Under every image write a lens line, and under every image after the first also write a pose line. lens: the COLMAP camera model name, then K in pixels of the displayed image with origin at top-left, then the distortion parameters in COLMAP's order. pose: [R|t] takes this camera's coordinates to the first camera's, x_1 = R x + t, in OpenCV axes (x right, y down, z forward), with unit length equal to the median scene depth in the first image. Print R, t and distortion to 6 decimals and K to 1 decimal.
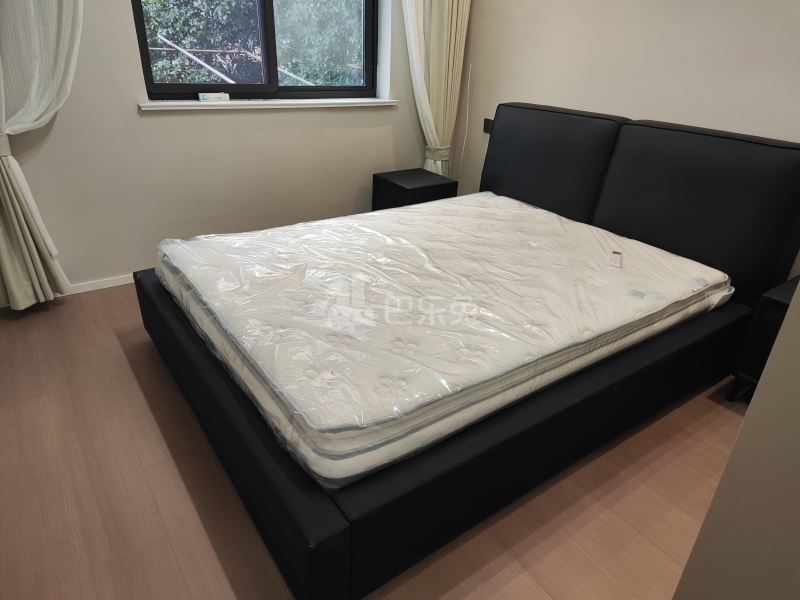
lens RADIAL K [[531.5, 0, 397.7], [0, 531.5, 305.4], [0, 0, 1]] dist [0.041022, -0.013742]
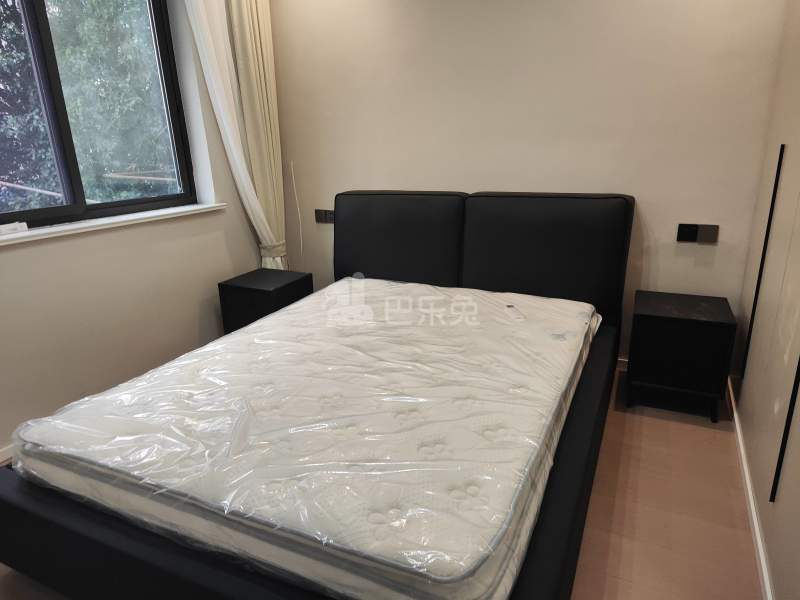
lens RADIAL K [[531.5, 0, 402.0], [0, 531.5, 301.5], [0, 0, 1]] dist [0.041022, -0.013742]
pose [[0.870701, -0.210410, 0.444530, -0.200335], [0.278778, 0.955779, -0.093642, -0.049587], [-0.405169, 0.205459, 0.890856, 0.081436]]
